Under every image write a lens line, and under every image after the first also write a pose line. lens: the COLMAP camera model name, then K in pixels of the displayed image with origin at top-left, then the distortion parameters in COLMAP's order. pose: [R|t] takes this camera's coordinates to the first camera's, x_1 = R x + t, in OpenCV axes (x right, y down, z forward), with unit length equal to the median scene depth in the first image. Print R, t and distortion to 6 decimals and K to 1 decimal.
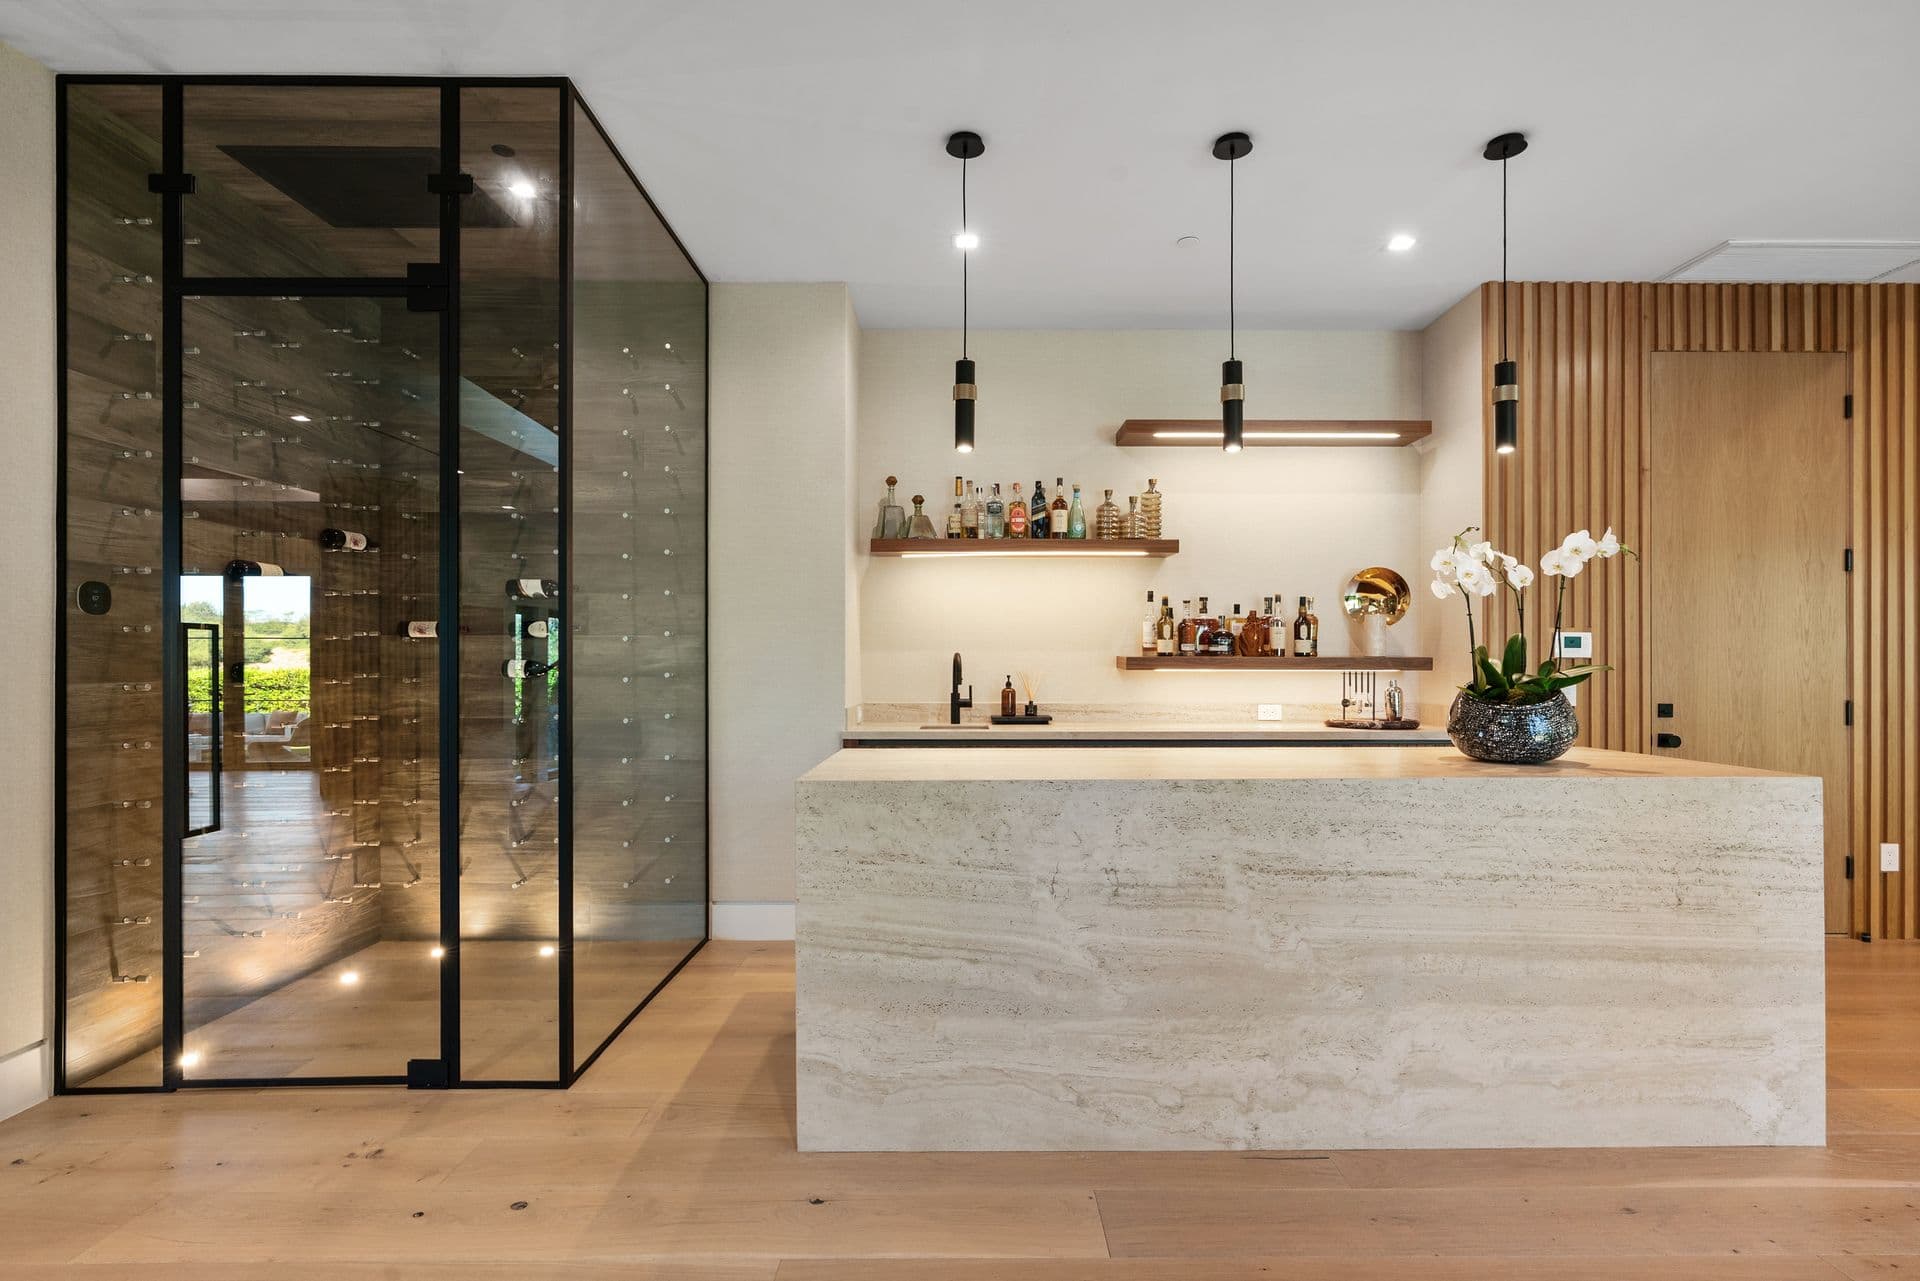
lens RADIAL K [[942.6, 0, 964.2], [0, 942.6, 668.8], [0, 0, 1]] dist [-0.010540, 0.000138]
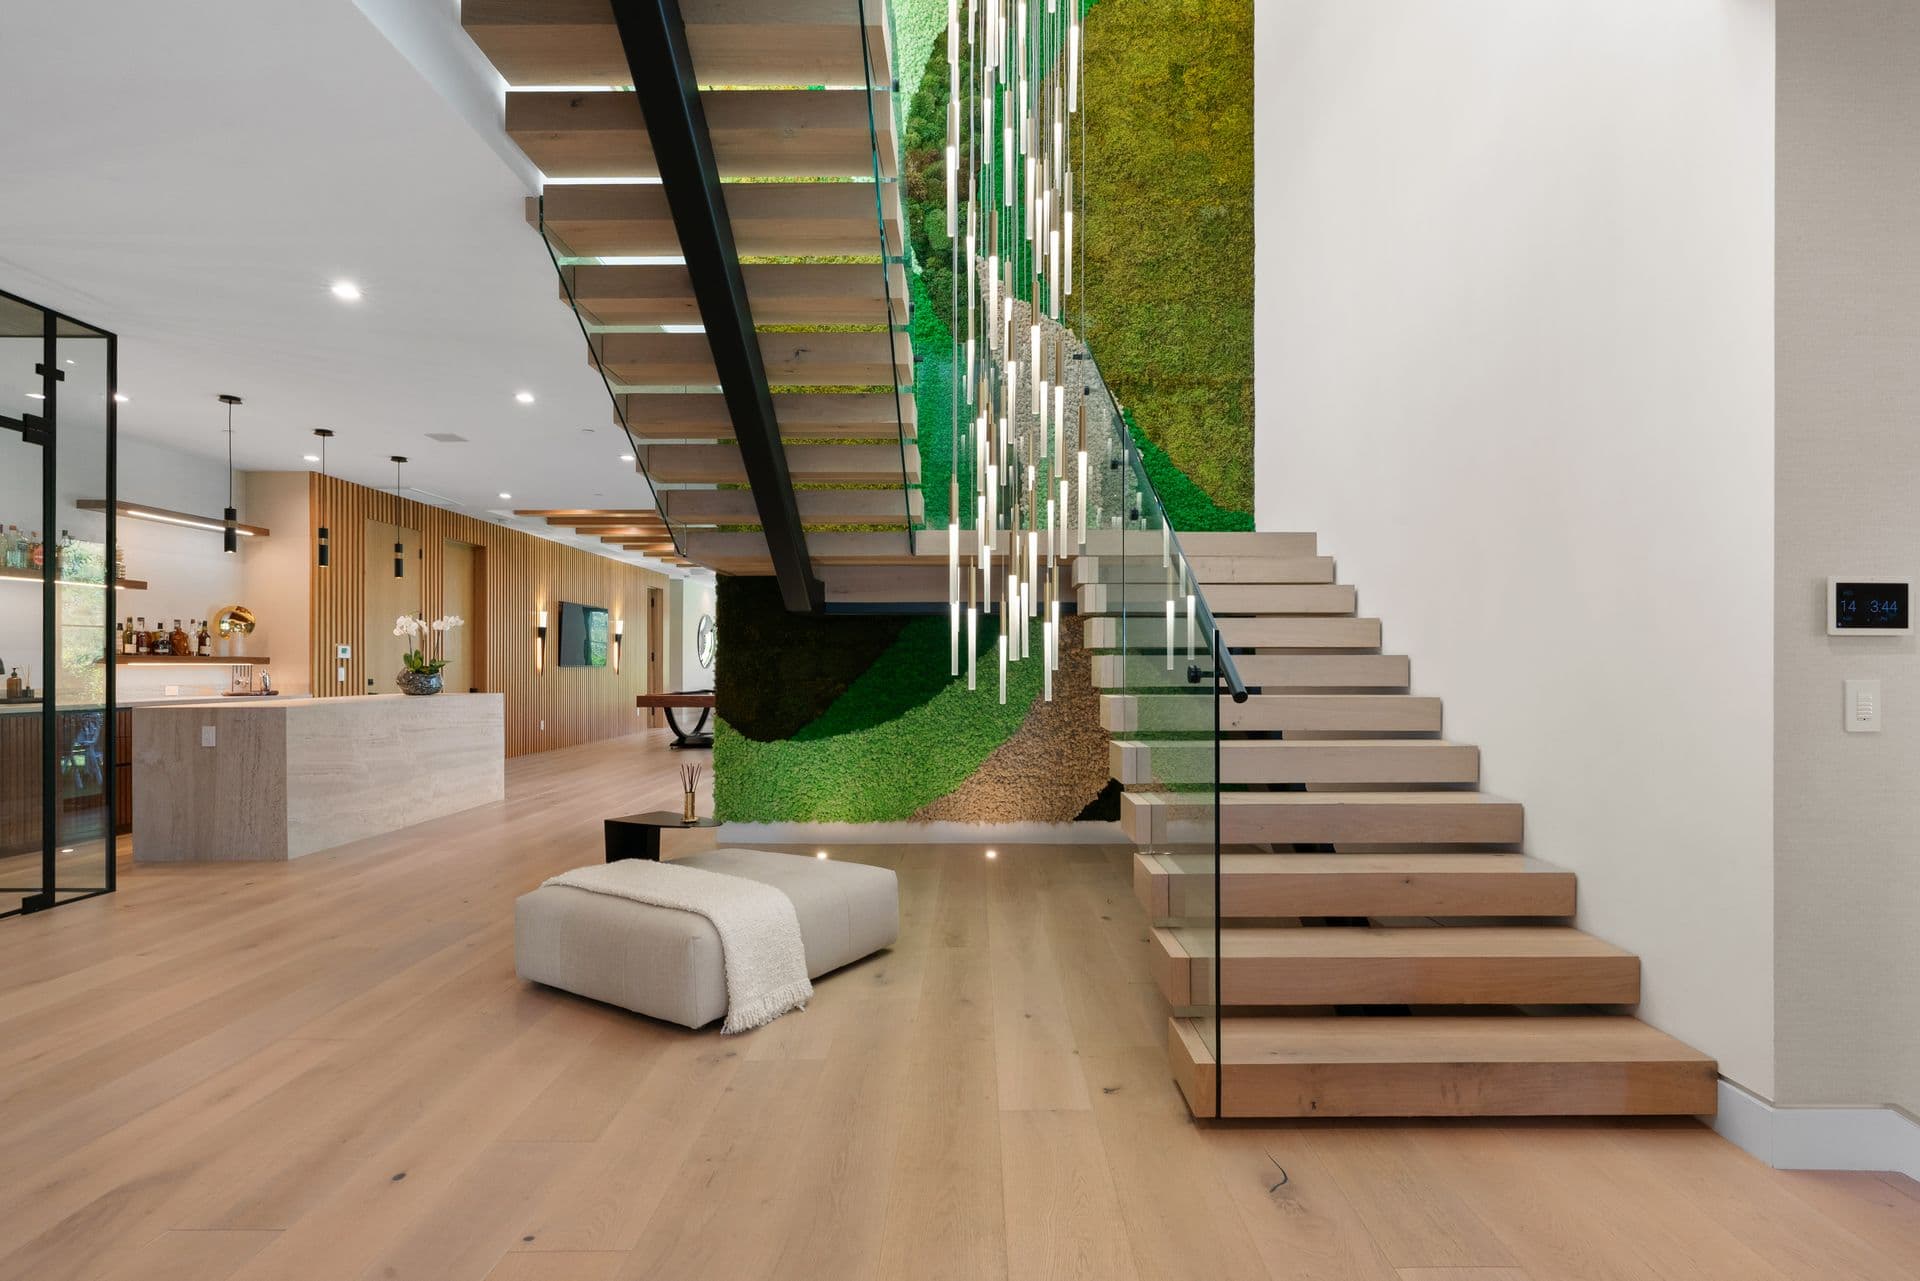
lens RADIAL K [[874.3, 0, 963.7], [0, 874.3, 648.9], [0, 0, 1]] dist [-0.000624, 0.000284]
pose [[0.002350, 0.018104, 0.999833, -1.836305], [0.005878, 0.999819, -0.018118, 0.015952], [-0.999980, 0.005919, 0.002243, -0.563865]]
